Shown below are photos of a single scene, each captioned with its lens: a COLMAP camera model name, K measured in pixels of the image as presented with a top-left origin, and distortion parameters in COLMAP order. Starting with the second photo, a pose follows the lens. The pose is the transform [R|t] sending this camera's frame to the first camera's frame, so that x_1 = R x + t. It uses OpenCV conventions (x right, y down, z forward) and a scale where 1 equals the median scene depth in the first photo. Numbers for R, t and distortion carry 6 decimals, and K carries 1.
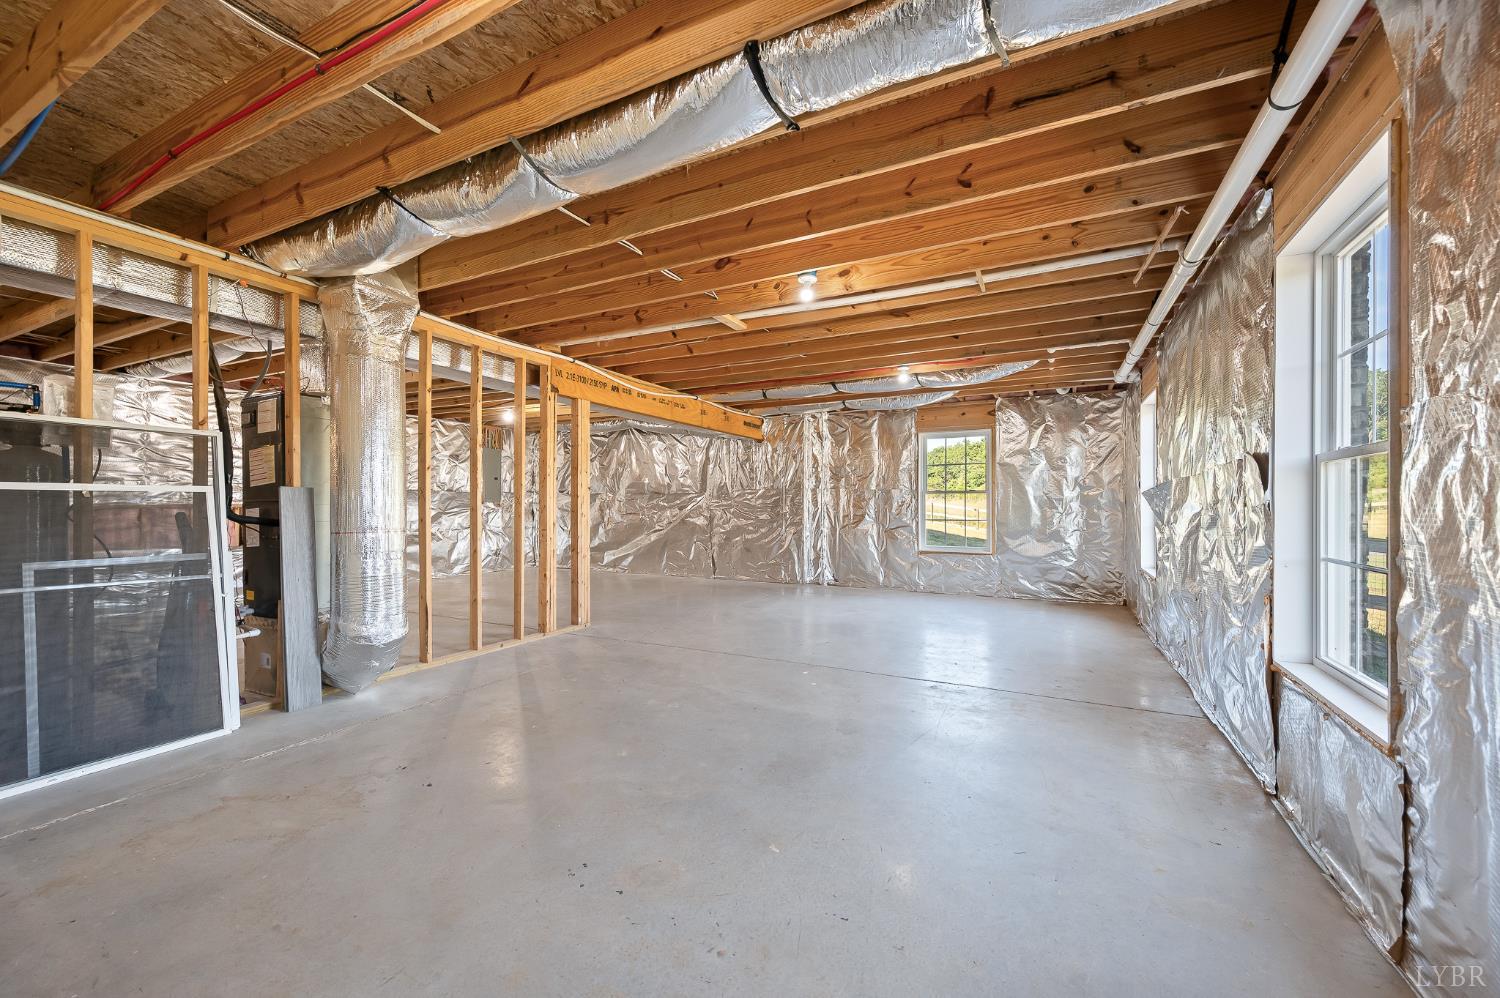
lens RADIAL K [[597.1, 0, 754.2], [0, 597.1, 506.1], [0, 0, 1]] dist [0.001419, 0.000145]
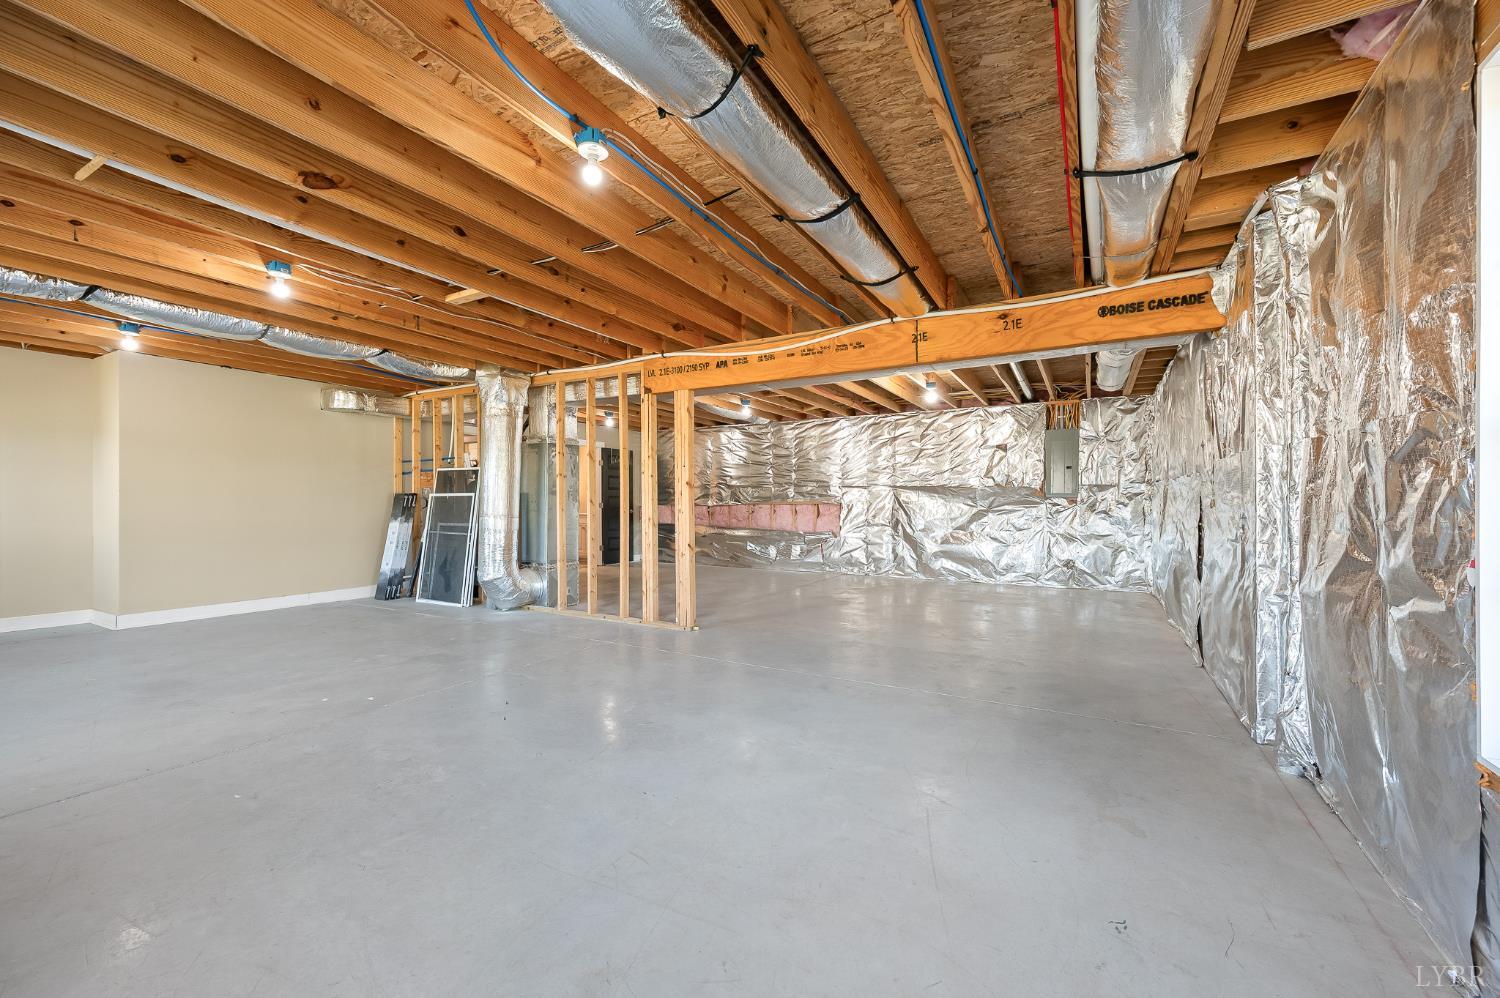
lens RADIAL K [[597.1, 0, 753.0], [0, 597.1, 499.4], [0, 0, 1]] dist [0.001419, 0.000145]
pose [[-0.046558, -0.009857, -0.998867, 0.619094], [-0.001032, 0.999951, -0.009820, 0.005743], [0.998915, 0.000573, -0.046566, 1.084307]]
